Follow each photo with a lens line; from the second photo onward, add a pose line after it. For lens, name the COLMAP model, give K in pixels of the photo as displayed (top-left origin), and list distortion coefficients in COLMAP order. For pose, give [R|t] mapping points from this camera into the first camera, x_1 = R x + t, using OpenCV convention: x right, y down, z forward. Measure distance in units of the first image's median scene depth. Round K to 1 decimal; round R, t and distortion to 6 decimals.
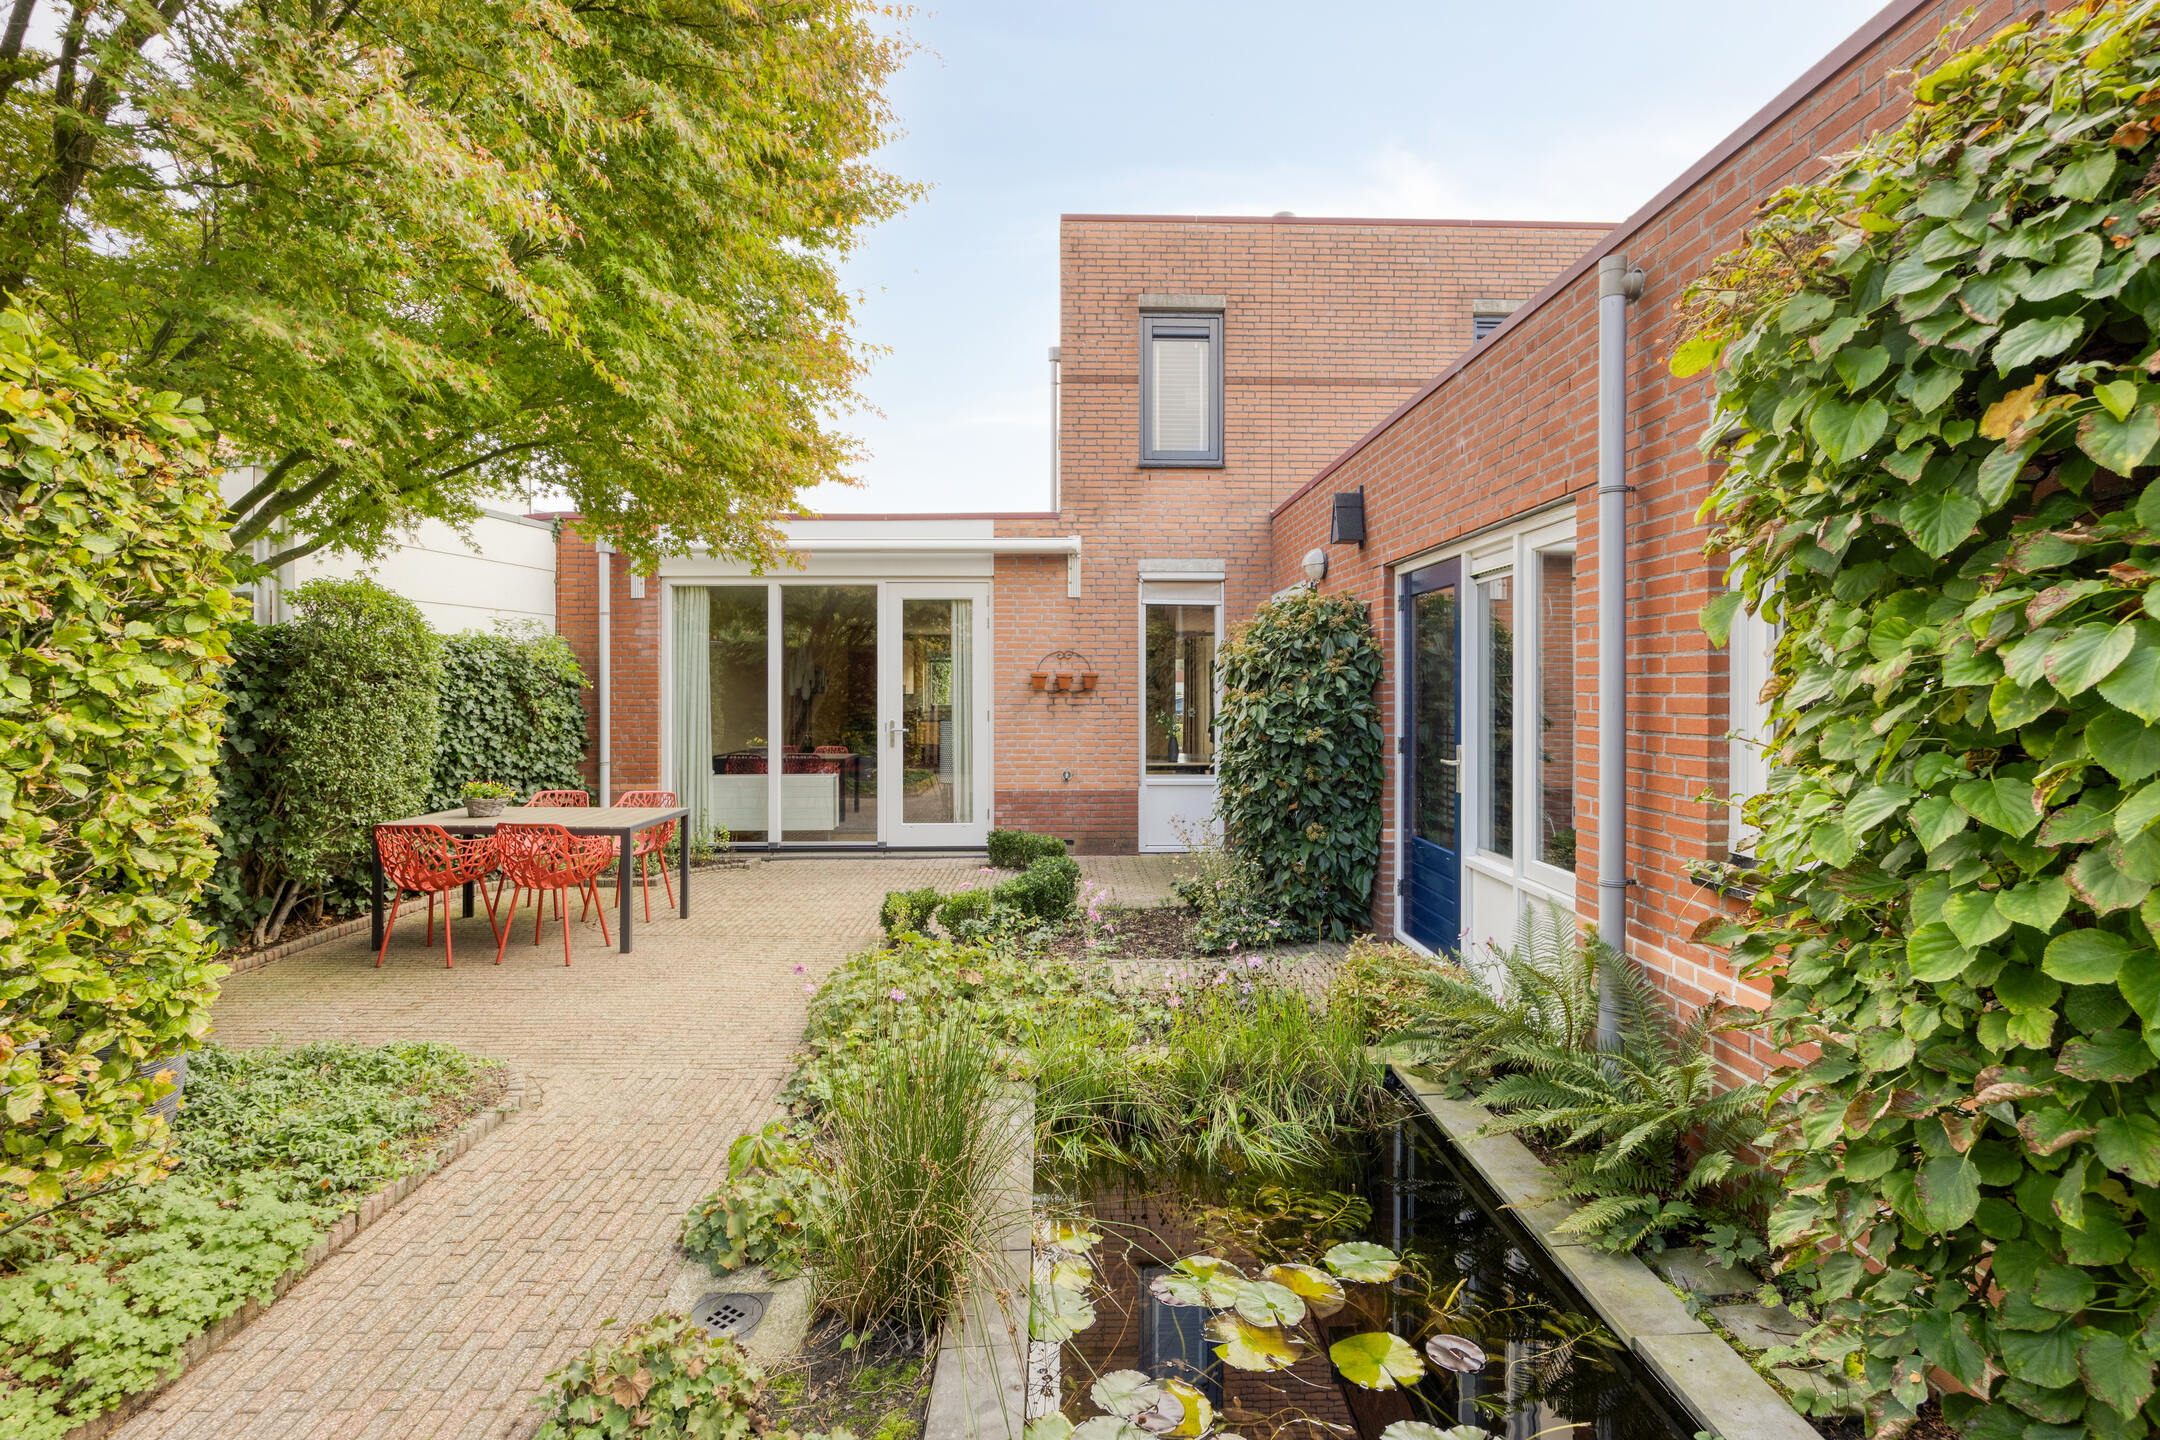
lens RADIAL K [[1029.1, 0, 1072.0], [0, 1029.1, 710.7], [0, 0, 1]] dist [-0.003628, -0.000743]
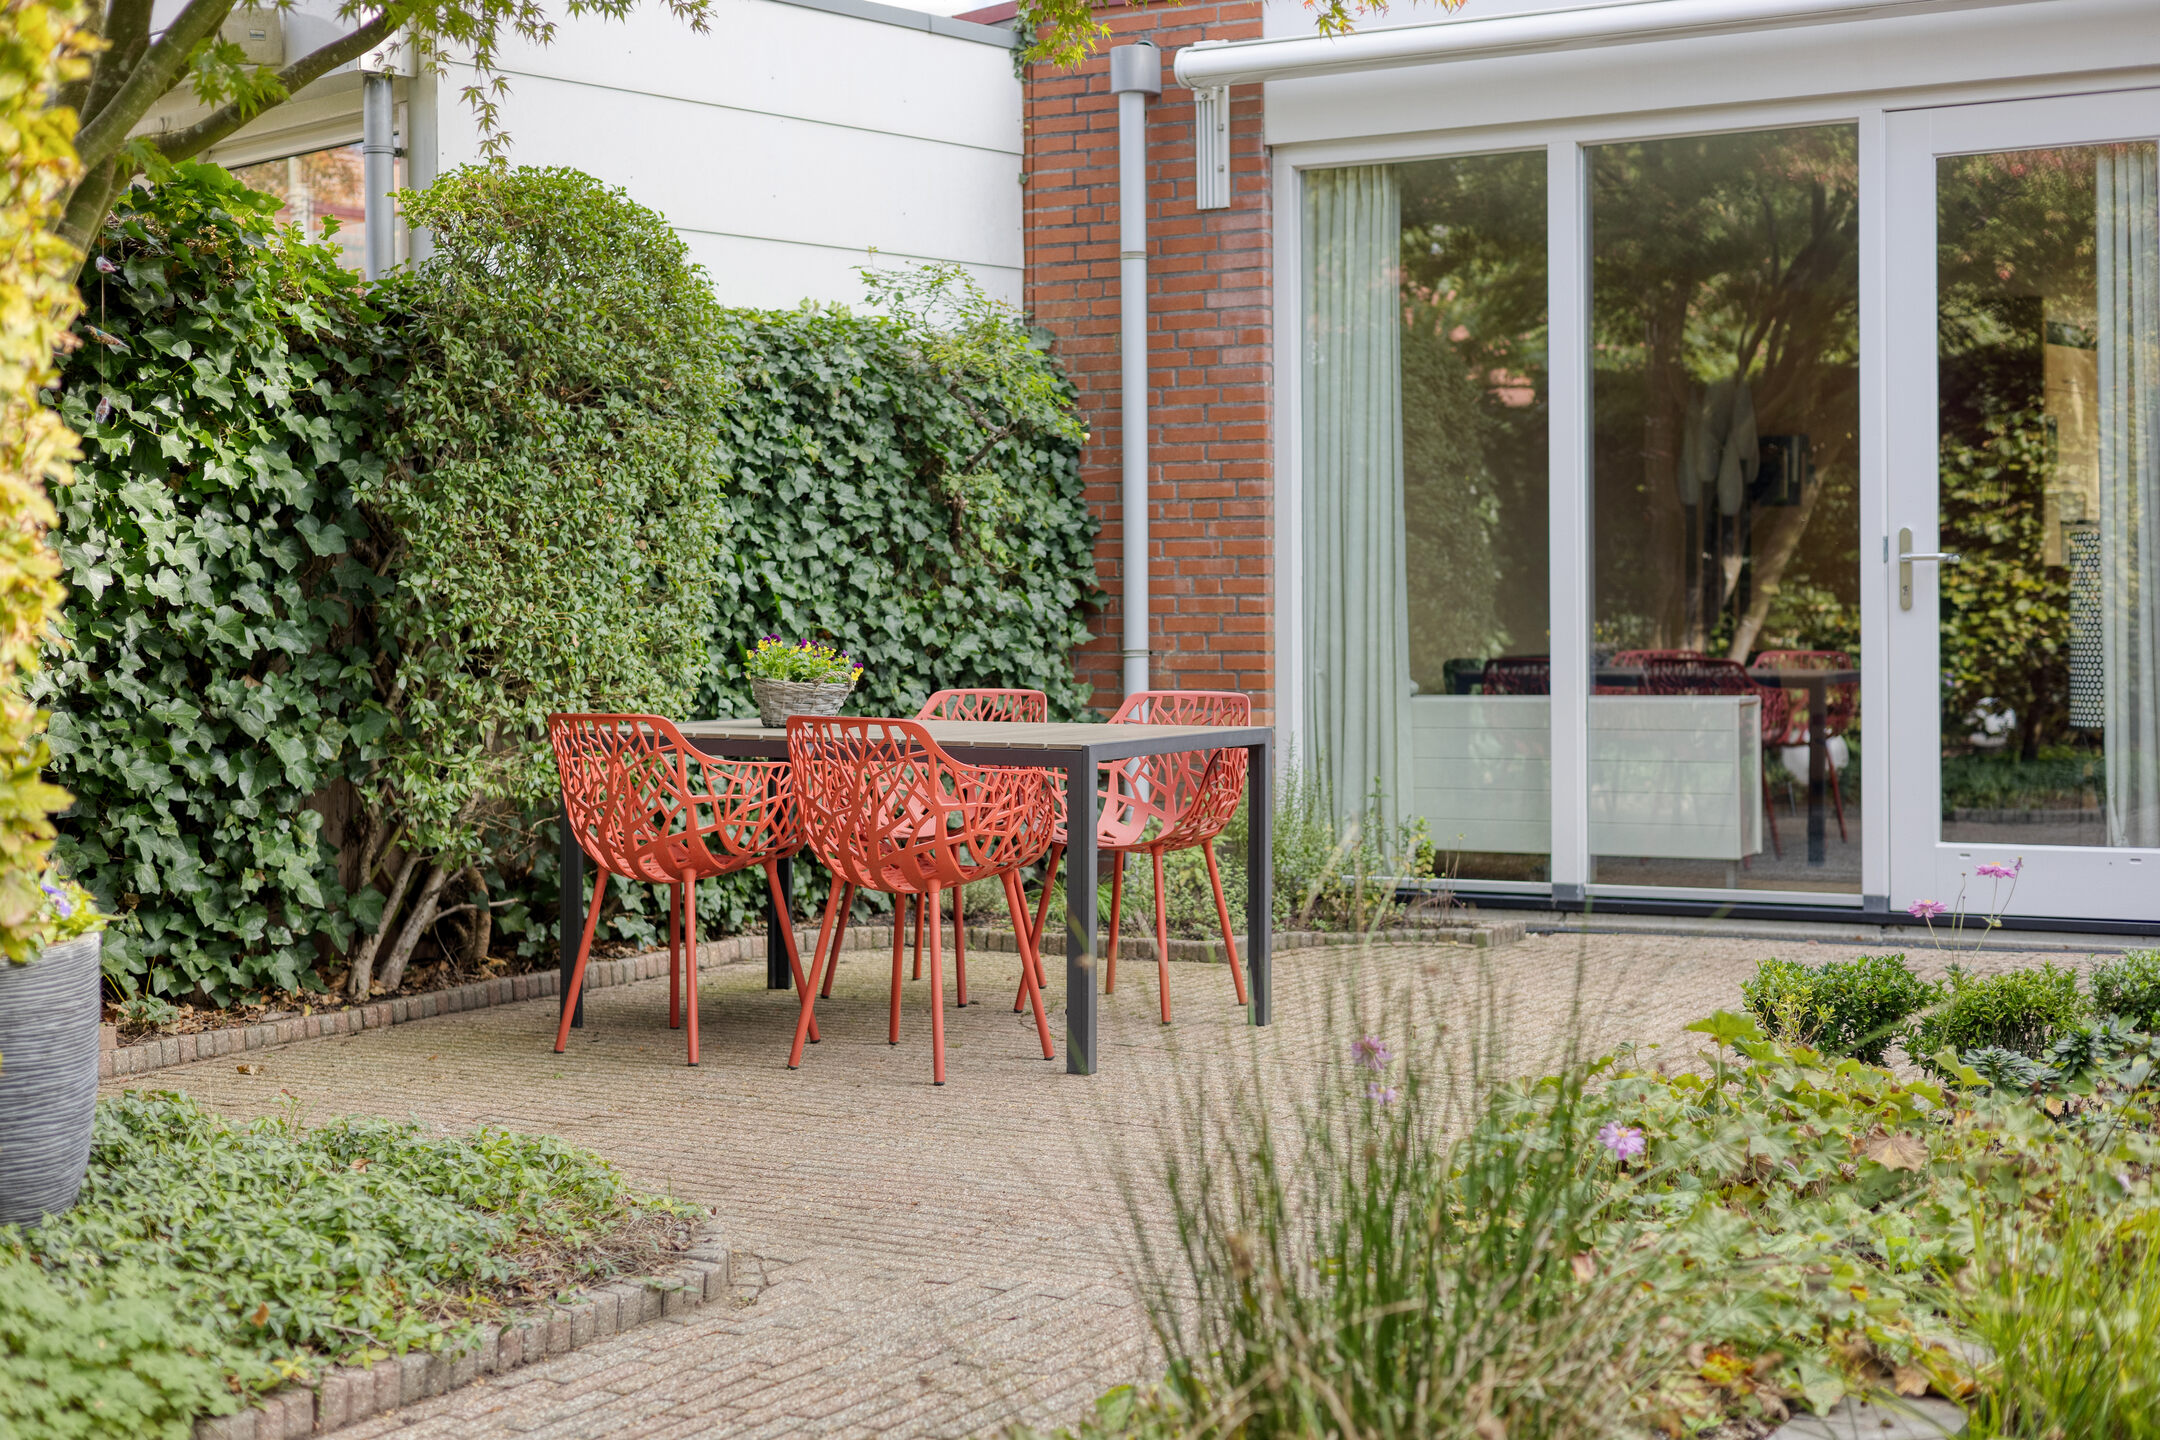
lens RADIAL K [[3206.7, 0, 1083.7], [0, 3206.7, 713.9], [0, 0, 1]] dist [0.021218, 0.000000]
pose [[0.859184, 0.003822, -0.511653, 0.160032], [-0.004064, 0.999992, 0.000646, 0.087471], [0.511651, 0.001525, 0.859192, -0.030006]]
